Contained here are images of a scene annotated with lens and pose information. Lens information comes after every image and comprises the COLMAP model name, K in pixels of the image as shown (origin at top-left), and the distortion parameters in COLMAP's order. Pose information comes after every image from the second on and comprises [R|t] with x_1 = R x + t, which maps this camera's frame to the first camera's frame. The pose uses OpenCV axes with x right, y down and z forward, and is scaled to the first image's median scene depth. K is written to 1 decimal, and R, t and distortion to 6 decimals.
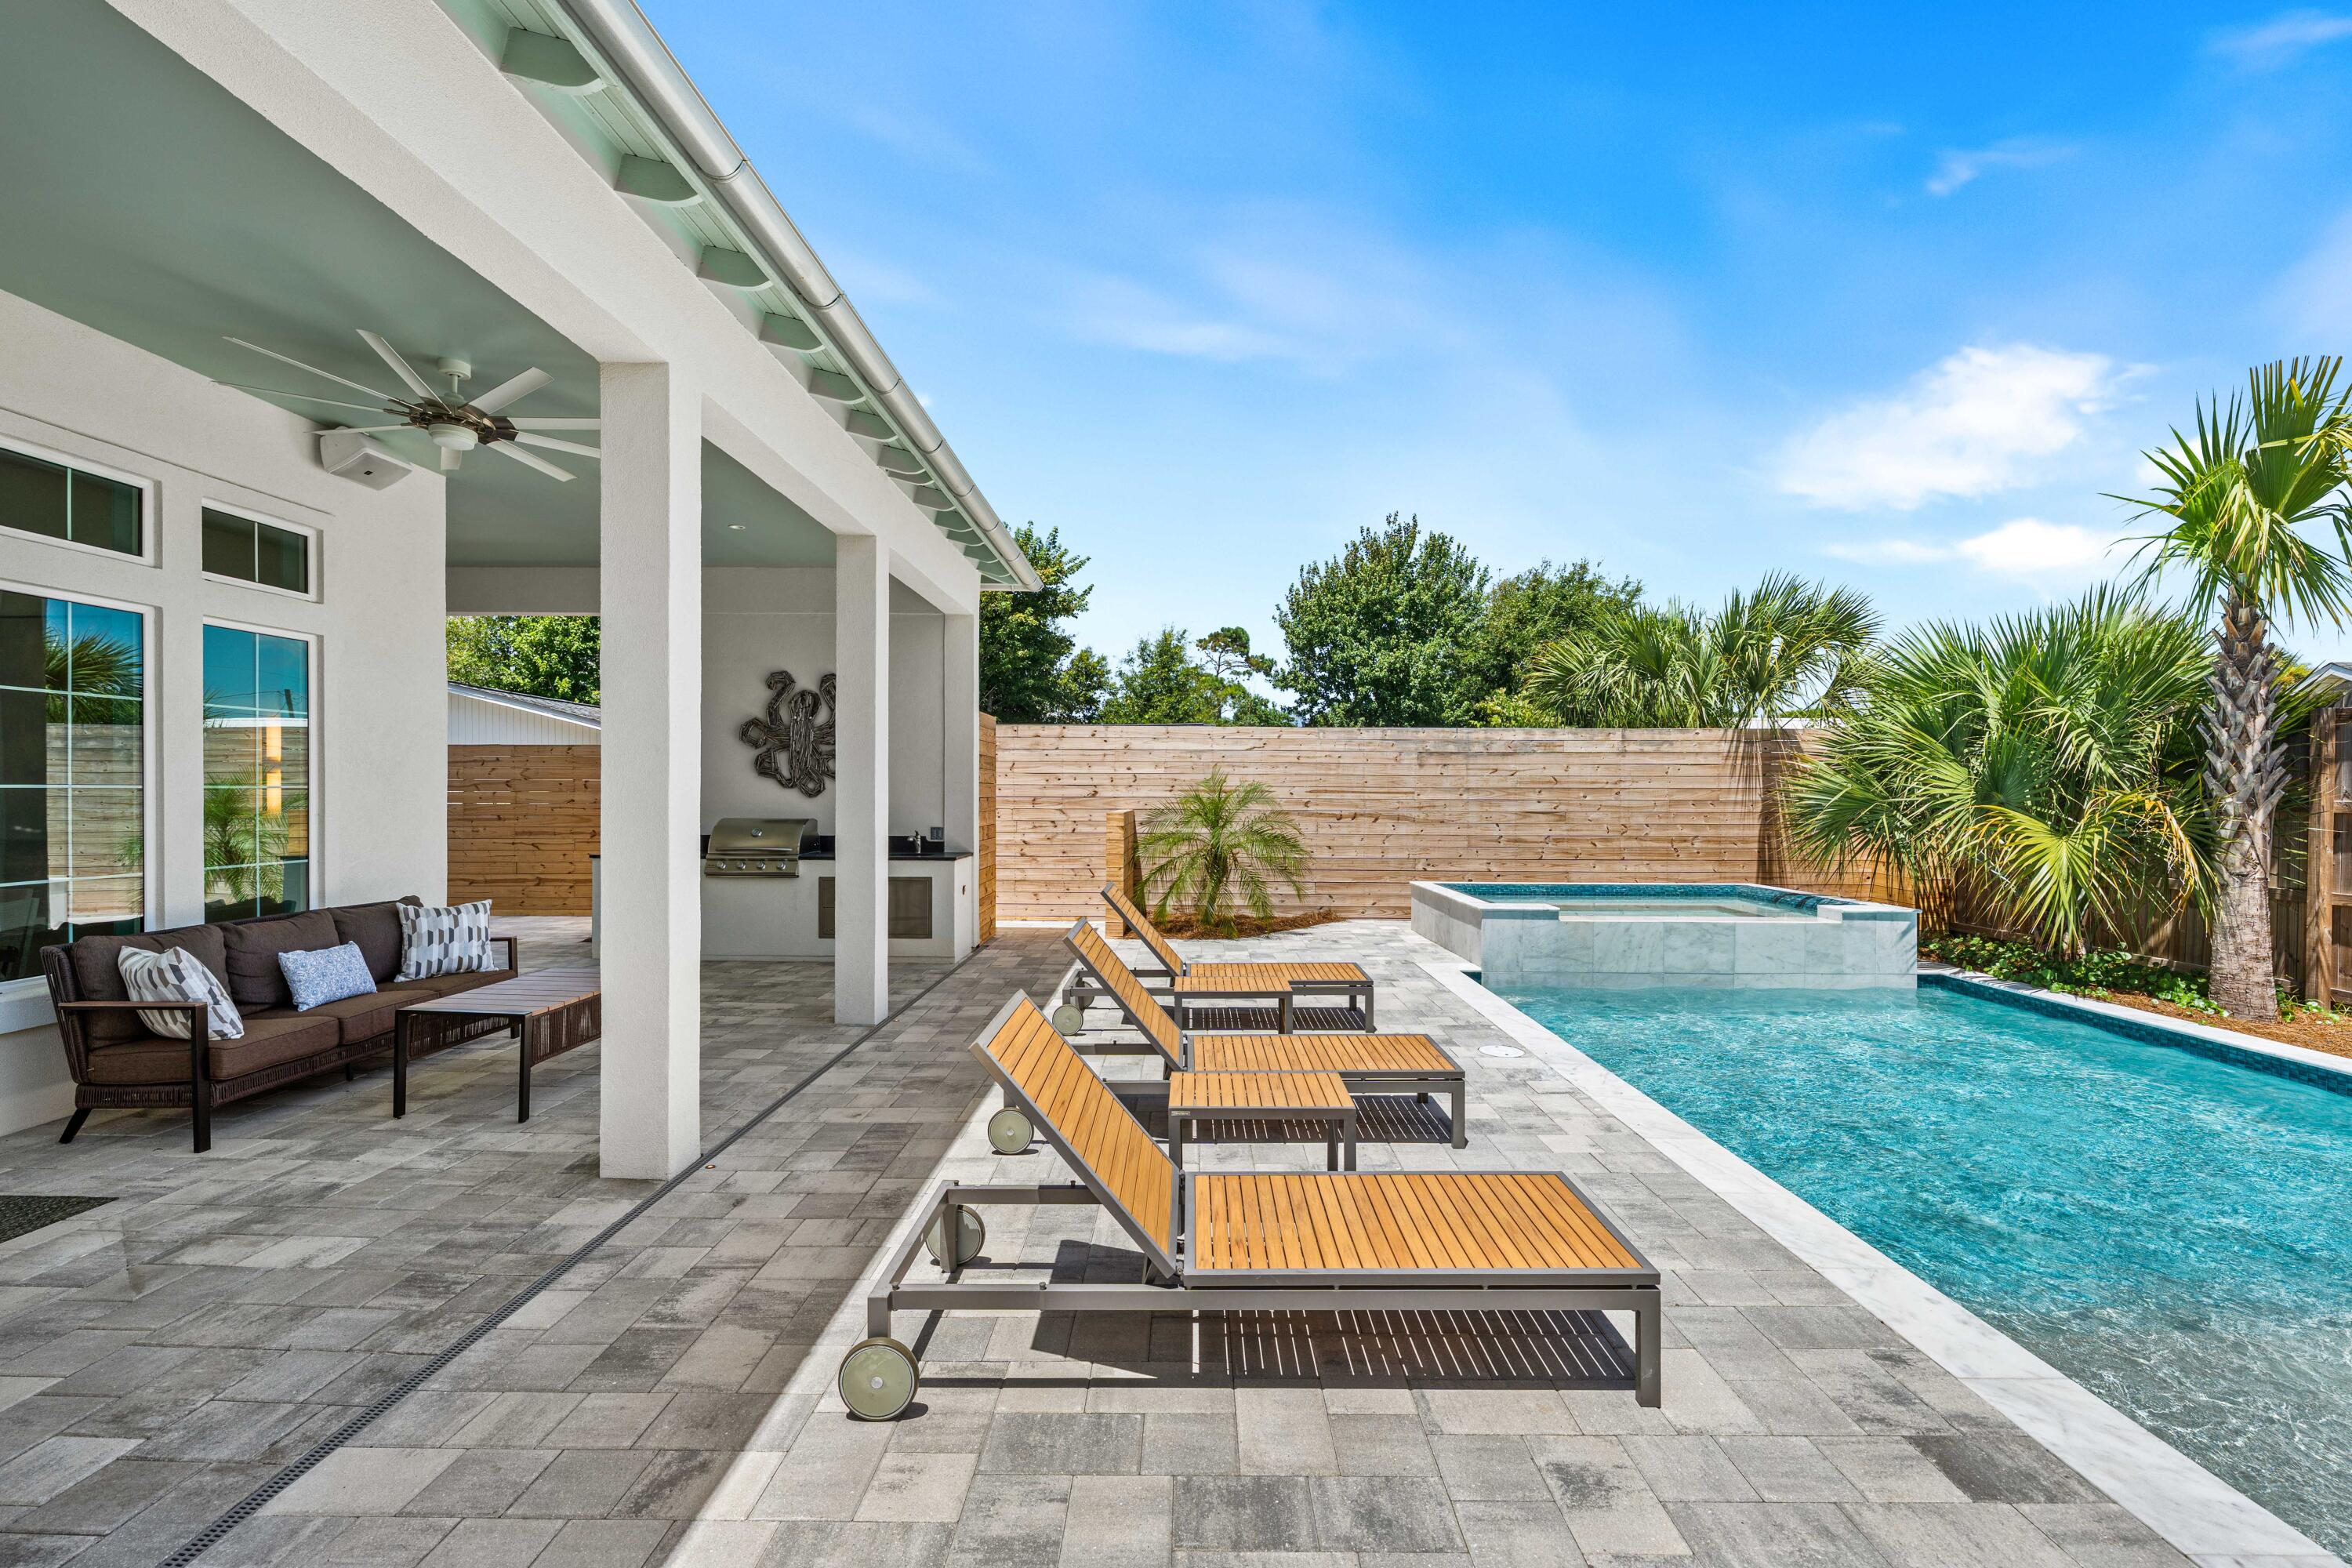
lens RADIAL K [[1017.8, 0, 1170.6], [0, 1017.8, 799.9], [0, 0, 1]] dist [-0.000107, -0.000161]
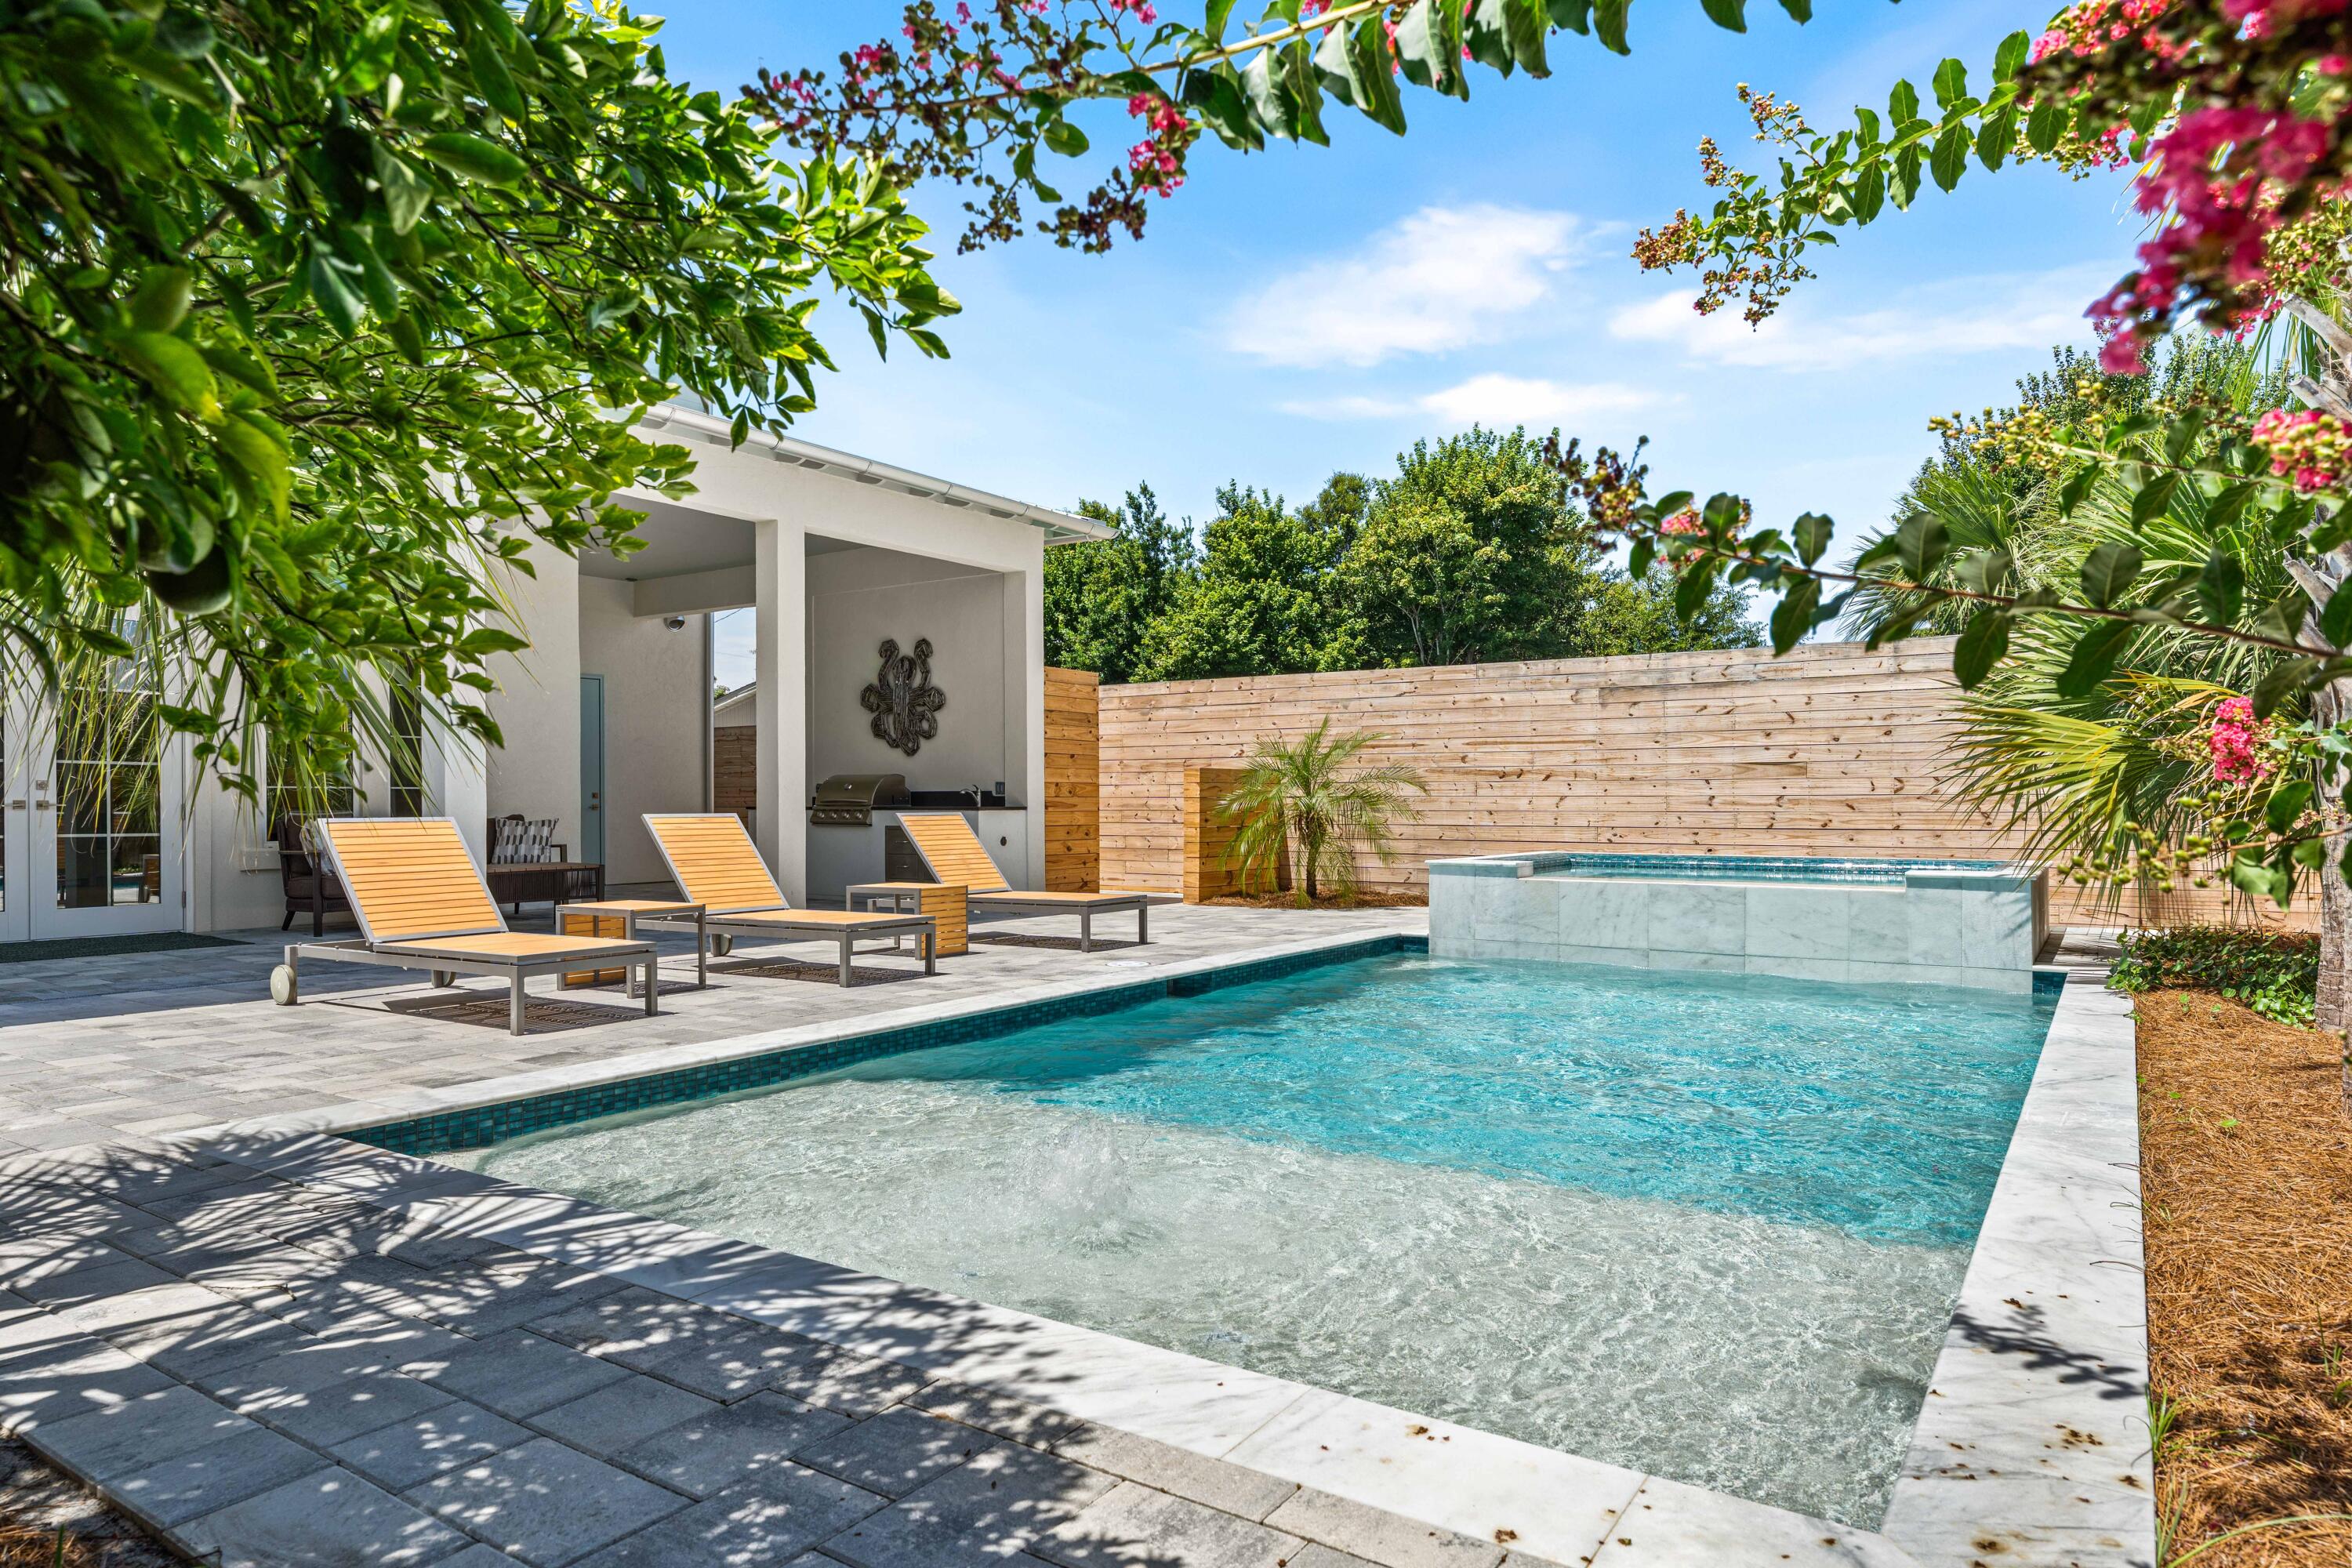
lens RADIAL K [[1424.2, 0, 1176.0], [0, 1424.2, 784.0], [0, 0, 1]] dist [0.000353, -0.000070]
pose [[0.841298, -0.012882, -0.540418, 0.603879], [0.002626, 0.999802, -0.019745, 0.050117], [0.540565, 0.015192, 0.841165, -0.087153]]
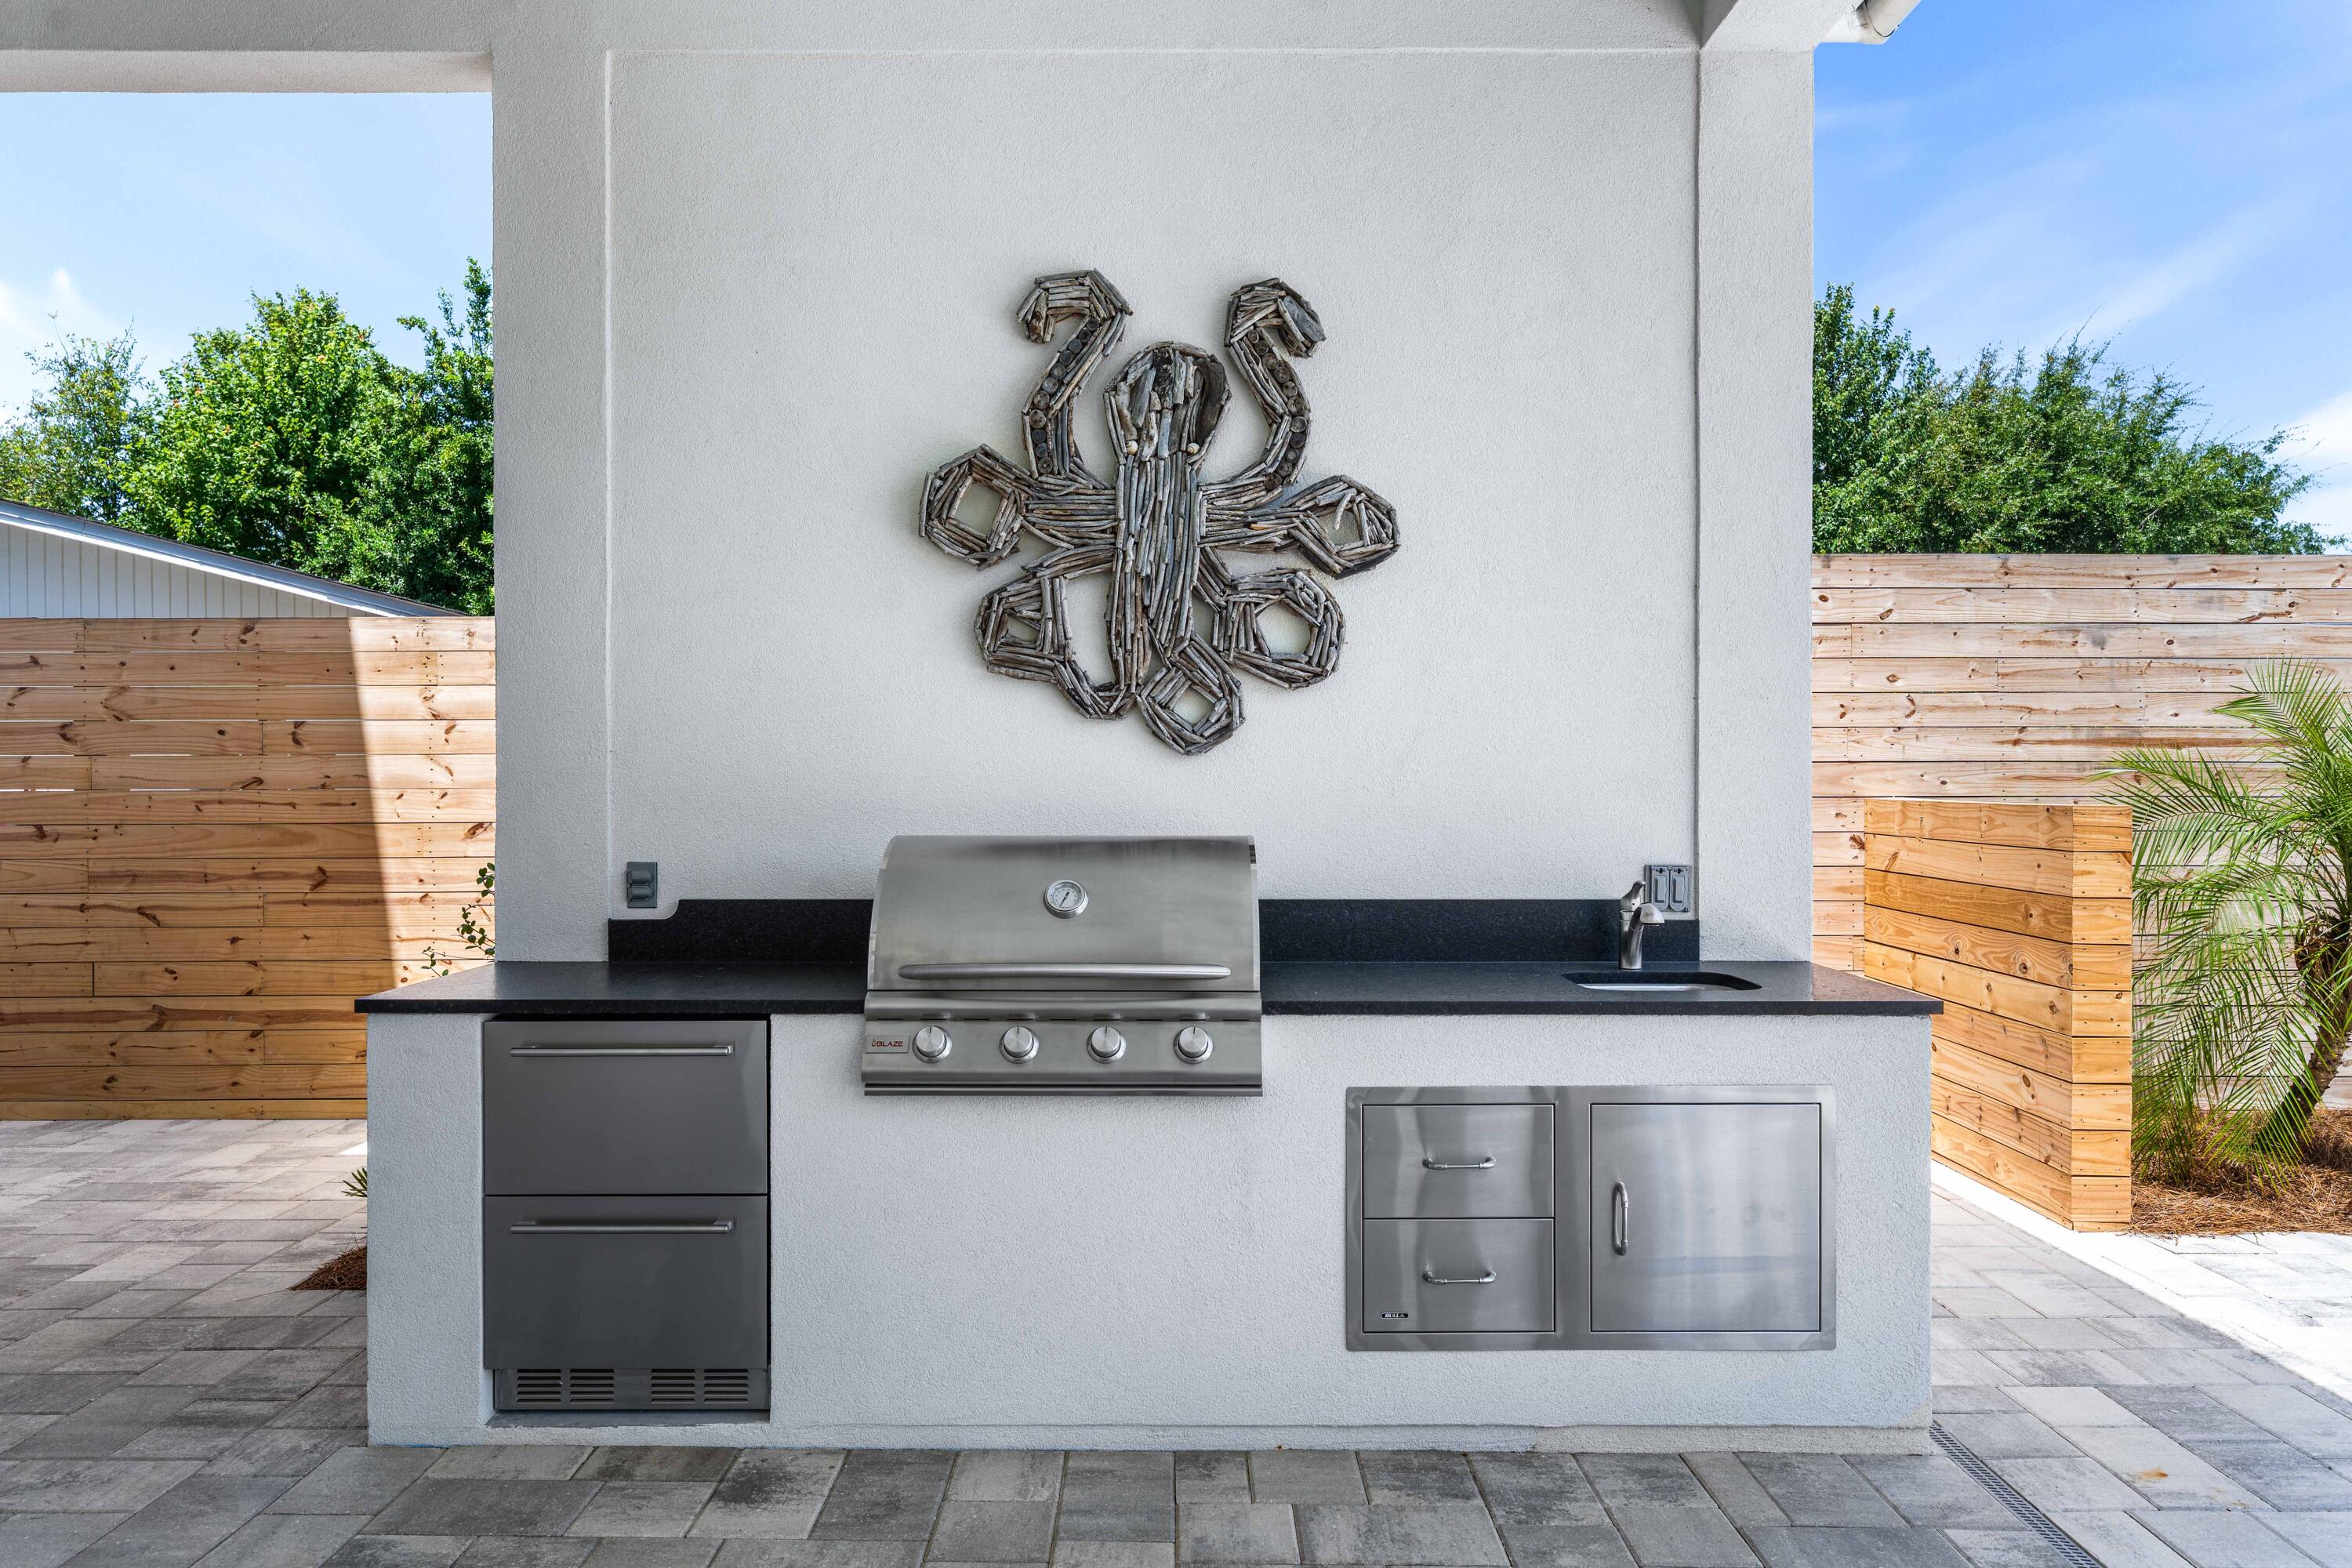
lens RADIAL K [[1532.7, 0, 1176.0], [0, 1532.7, 784.0], [0, 0, 1]] dist [-0.000067, -0.000308]
pose [[0.999811, -0.005799, 0.018578, -0.322644], [0.005852, 0.999979, -0.002845, 0.005654], [-0.018561, 0.002954, 0.999823, 0.535487]]
